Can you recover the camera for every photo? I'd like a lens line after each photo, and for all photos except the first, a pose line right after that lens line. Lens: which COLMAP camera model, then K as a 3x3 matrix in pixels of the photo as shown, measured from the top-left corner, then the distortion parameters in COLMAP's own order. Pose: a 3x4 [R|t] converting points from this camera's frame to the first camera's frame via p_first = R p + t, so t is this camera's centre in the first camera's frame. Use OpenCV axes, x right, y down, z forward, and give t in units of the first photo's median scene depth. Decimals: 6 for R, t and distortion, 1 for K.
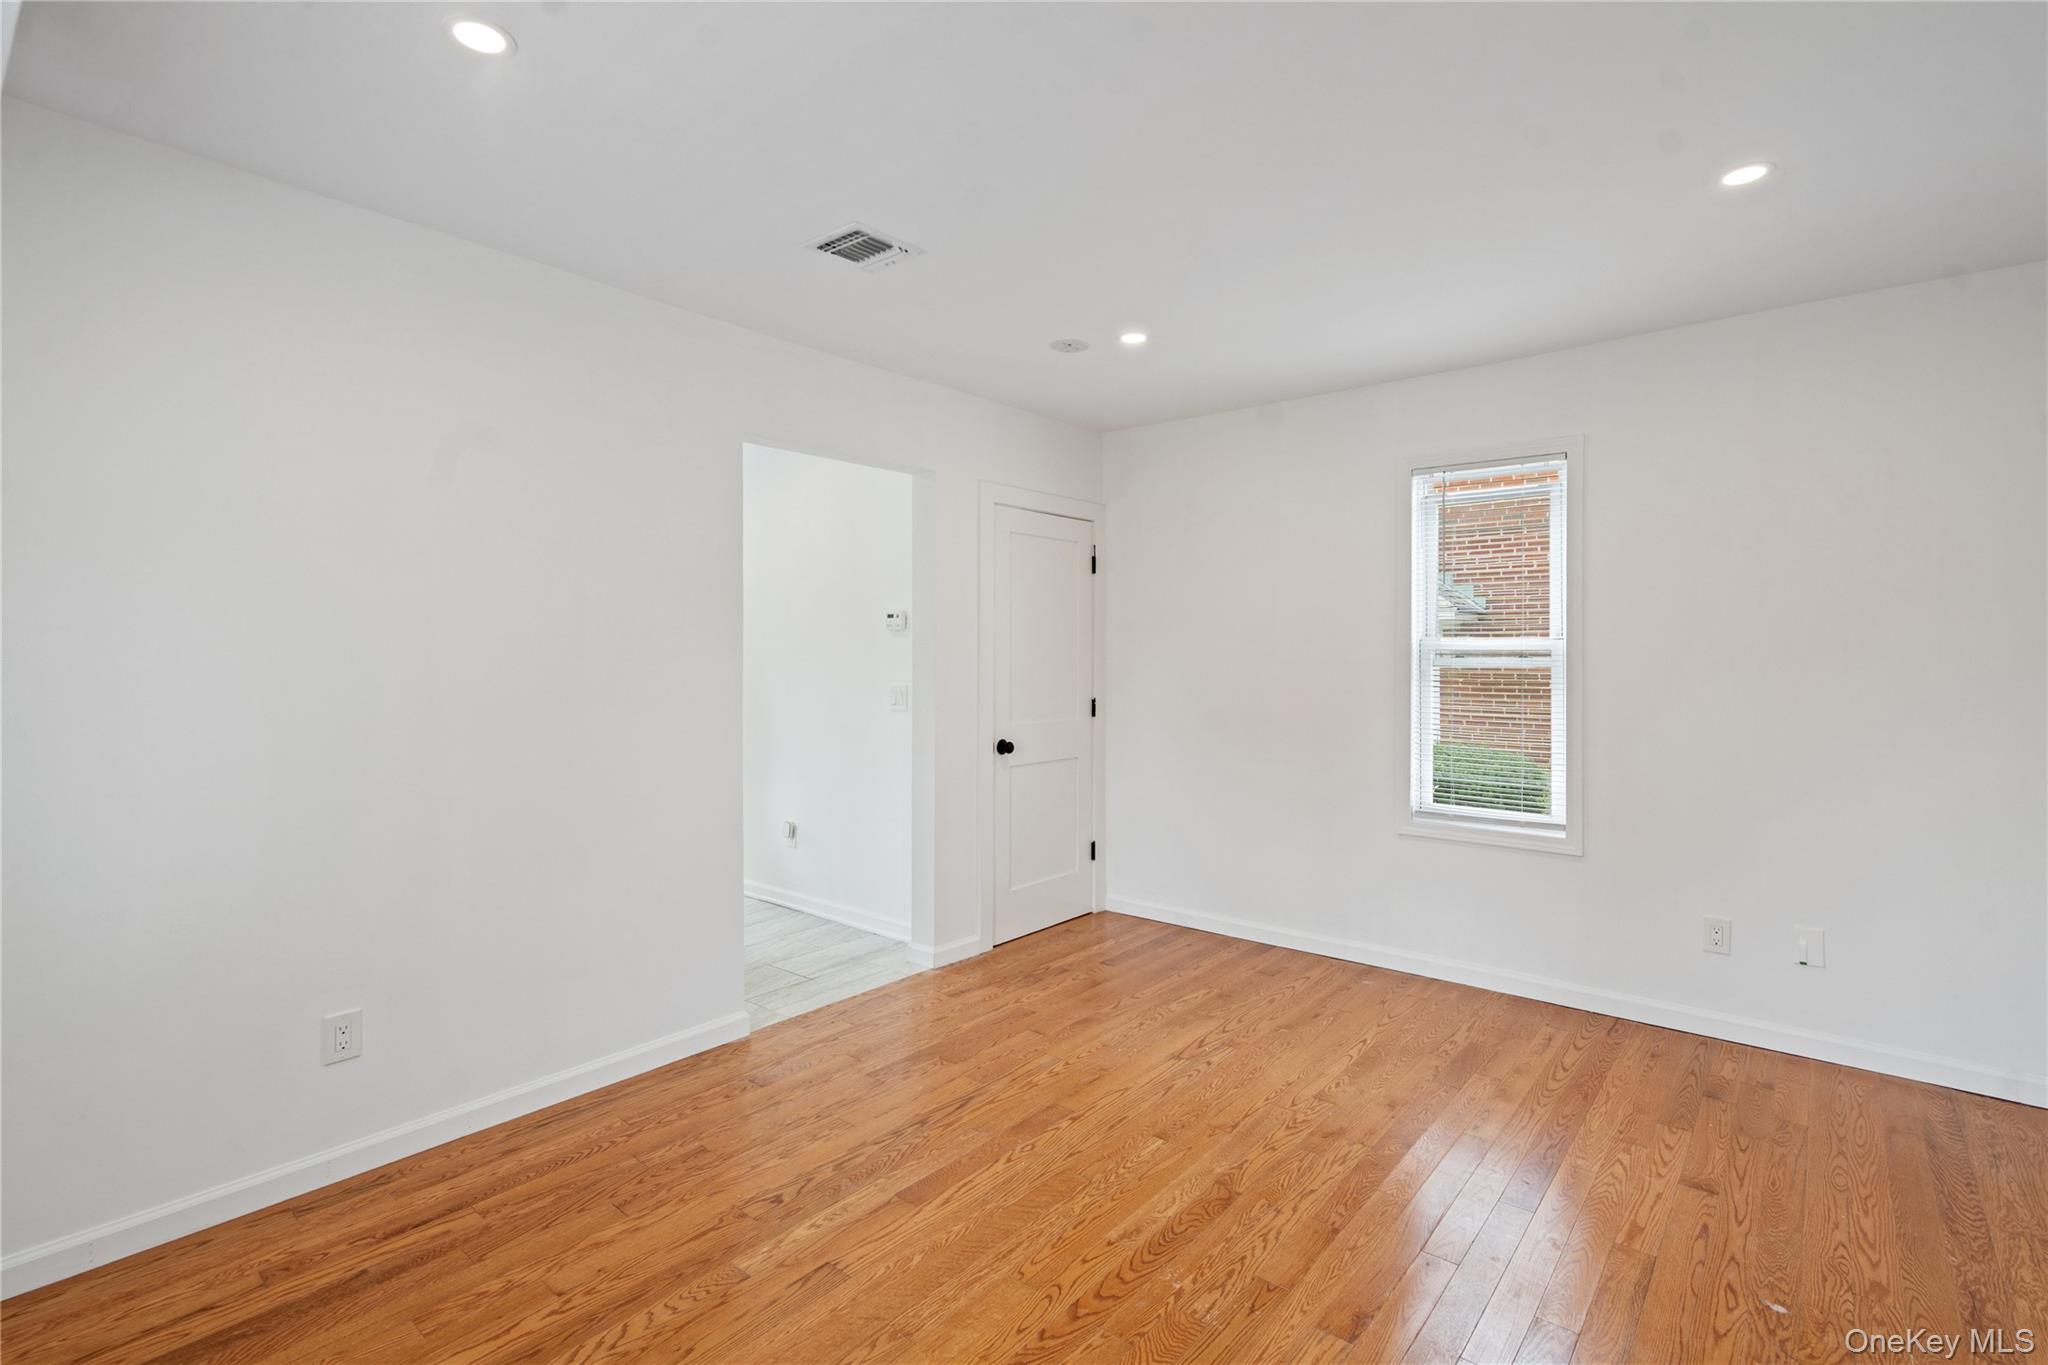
lens RADIAL K [[949.1, 0, 1027.3], [0, 949.1, 645.7], [0, 0, 1]] dist [-0.001507, -0.000164]
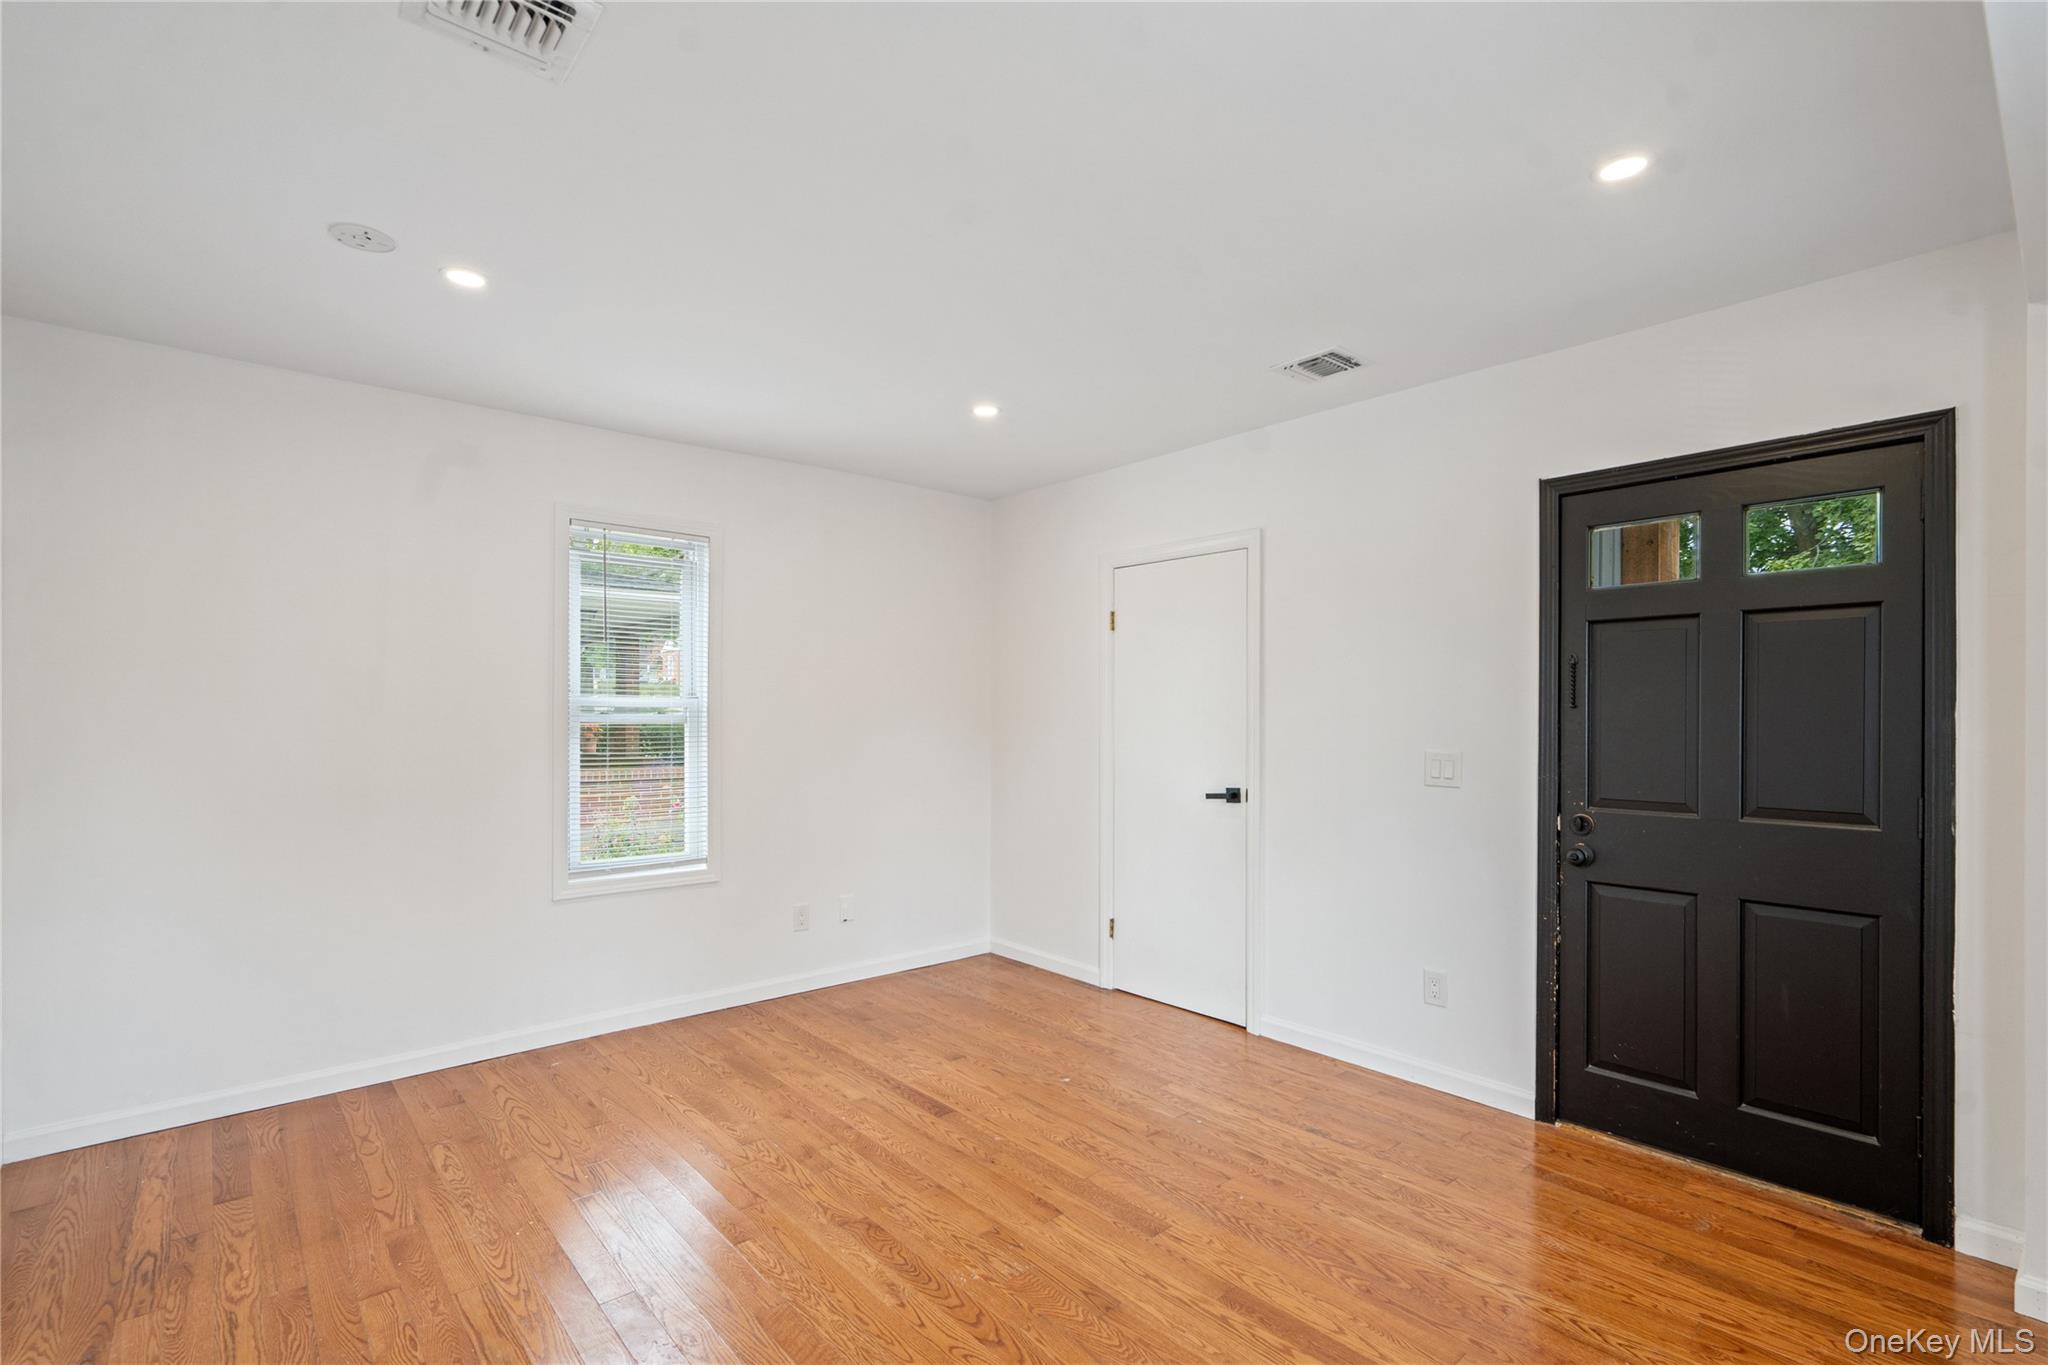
lens RADIAL K [[944.1, 0, 1026.9], [0, 944.1, 719.4], [0, 0, 1]] dist [-0.000242, 0.000400]
pose [[0.156963, -0.008333, 0.987569, -0.558972], [-0.008429, 0.999917, 0.009777, 0.005352], [-0.987569, -0.009859, 0.156879, 0.469361]]
